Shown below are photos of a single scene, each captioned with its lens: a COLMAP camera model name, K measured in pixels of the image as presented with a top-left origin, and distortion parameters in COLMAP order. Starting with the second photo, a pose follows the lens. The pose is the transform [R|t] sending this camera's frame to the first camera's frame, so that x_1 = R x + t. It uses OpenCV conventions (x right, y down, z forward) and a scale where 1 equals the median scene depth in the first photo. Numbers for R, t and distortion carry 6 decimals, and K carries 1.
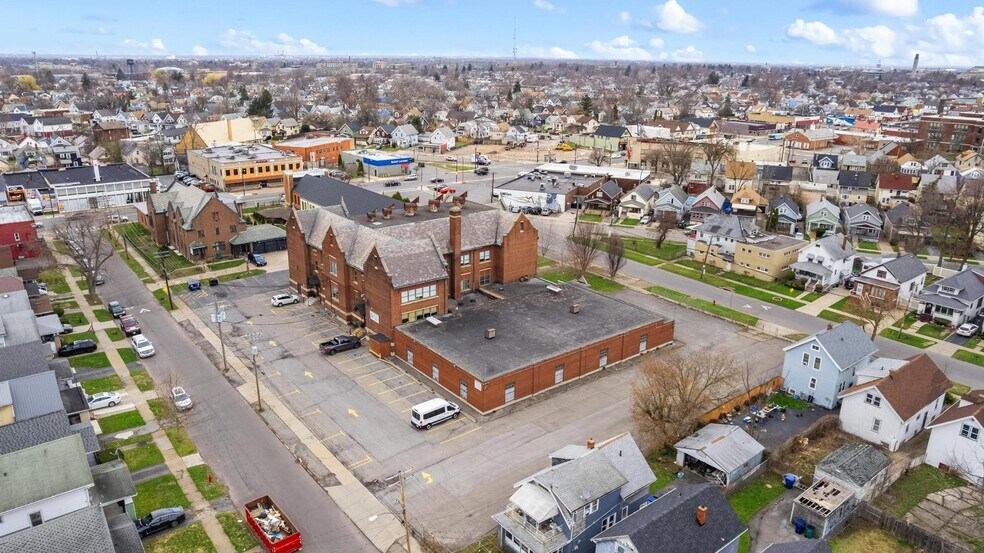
lens RADIAL K [[685.6, 0, 488.3], [0, 685.6, 275.5], [0, 0, 1]] dist [-0.044964, 0.000071]
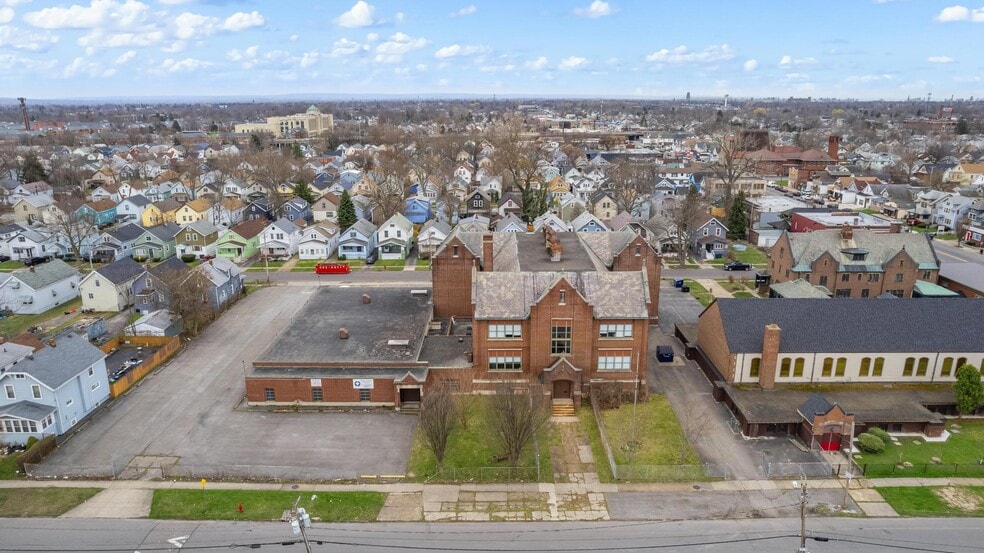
lens RADIAL K [[644.0, 0, 496.1], [0, 644.0, 275.3], [0, 0, 1]] dist [-0.064533, 0.044469]
pose [[-0.617723, 0.201980, -0.760015, 0.470880], [-0.245475, 0.868637, 0.430363, -0.325822], [0.747101, 0.452410, -0.486996, 1.127311]]
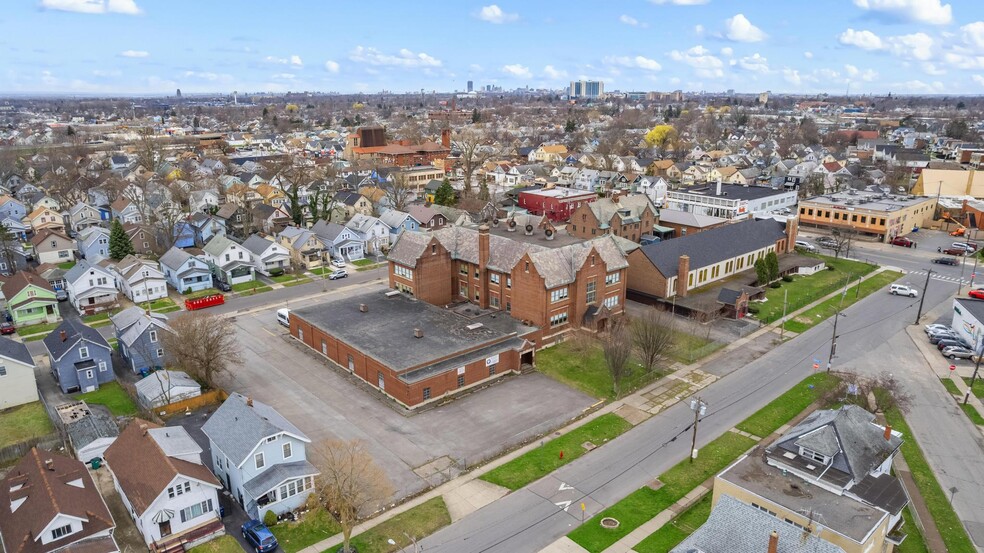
lens RADIAL K [[650.0, 0, 487.0], [0, 650.0, 277.3], [0, 0, 1]] dist [-0.064731, 0.038952]
pose [[0.056473, 0.265586, -0.962432, 0.763021], [-0.304538, 0.922614, 0.236729, -0.211727], [0.950825, 0.279728, 0.132984, 0.690868]]
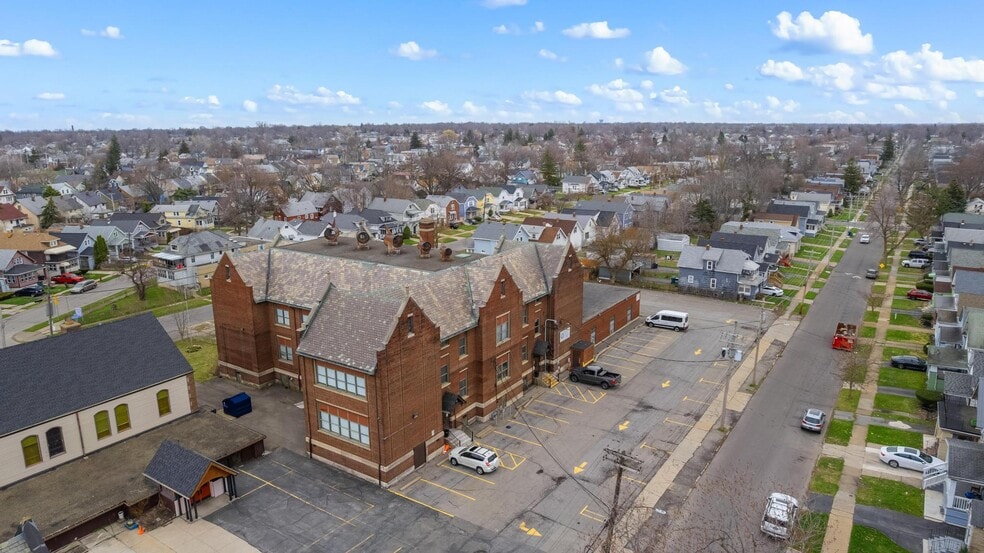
lens RADIAL K [[644.0, 0, 496.1], [0, 644.0, 275.3], [0, 0, 1]] dist [-0.064533, 0.044469]
pose [[-0.317931, -0.226759, 0.920598, -0.594690], [0.296120, 0.898656, 0.323620, -0.198390], [-0.900685, 0.375496, -0.218562, 0.865576]]
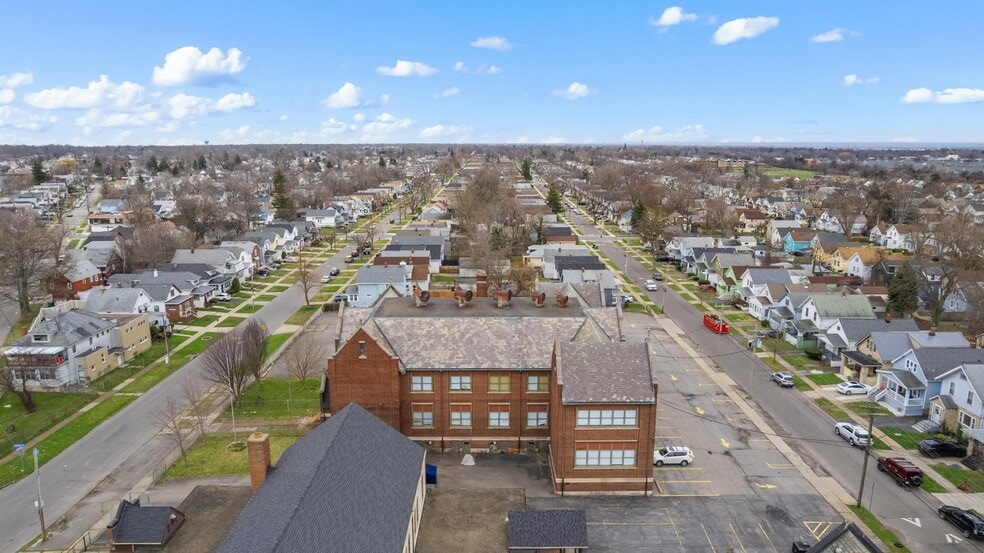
lens RADIAL K [[644.0, 0, 496.1], [0, 644.0, 275.3], [0, 0, 1]] dist [-0.064533, 0.044469]
pose [[-0.791565, -0.134873, 0.596015, -0.421042], [0.178864, 0.881487, 0.437021, -0.344482], [-0.584322, 0.452536, -0.673631, 1.192214]]
